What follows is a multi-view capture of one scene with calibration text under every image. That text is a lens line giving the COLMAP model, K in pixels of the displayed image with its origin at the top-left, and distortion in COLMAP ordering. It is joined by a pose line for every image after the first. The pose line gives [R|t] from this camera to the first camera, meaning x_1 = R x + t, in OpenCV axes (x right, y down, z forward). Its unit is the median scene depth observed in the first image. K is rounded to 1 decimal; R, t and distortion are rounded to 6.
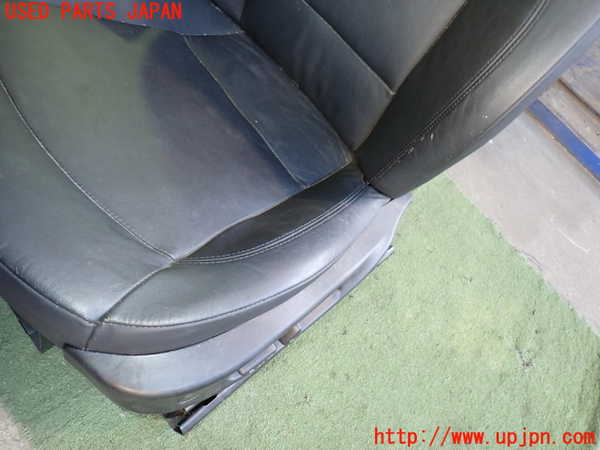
lens RADIAL K [[441.5, 0, 300.0], [0, 441.5, 225.0], [0, 0, 1]] dist [0.000887, -0.000594]
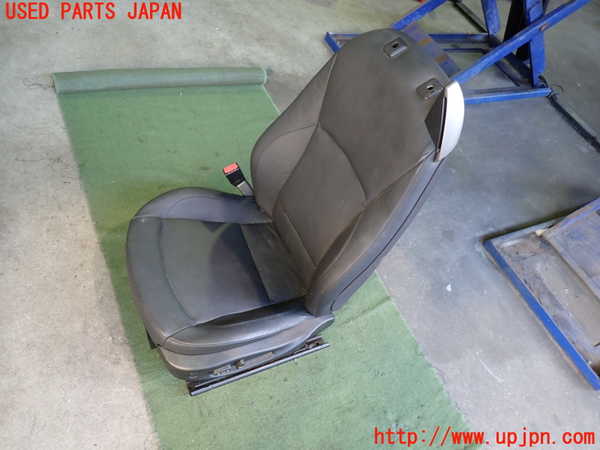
lens RADIAL K [[441.5, 0, 300.0], [0, 441.5, 225.0], [0, 0, 1]] dist [0.000887, -0.000594]
pose [[0.944427, 0.131652, -0.301207, 0.740542], [-0.187174, 0.968622, -0.163513, -0.129811], [0.270229, 0.210805, 0.939435, -1.087756]]
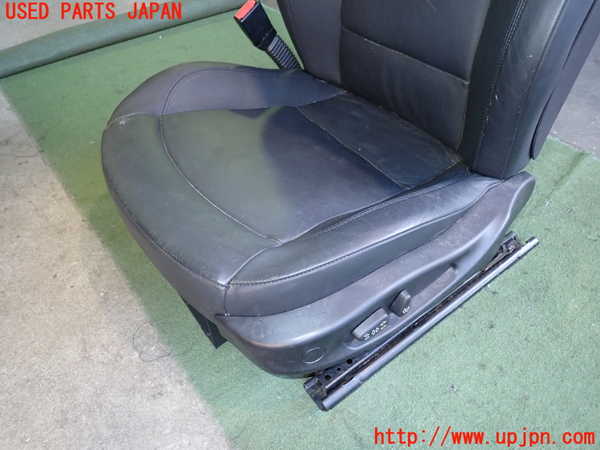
lens RADIAL K [[441.5, 0, 300.0], [0, 441.5, 225.0], [0, 0, 1]] dist [0.000887, -0.000594]
pose [[0.885132, -0.236558, -0.400727, 0.189343], [0.144119, 0.958162, -0.247294, 0.233687], [0.442461, 0.161136, 0.882192, -0.077068]]
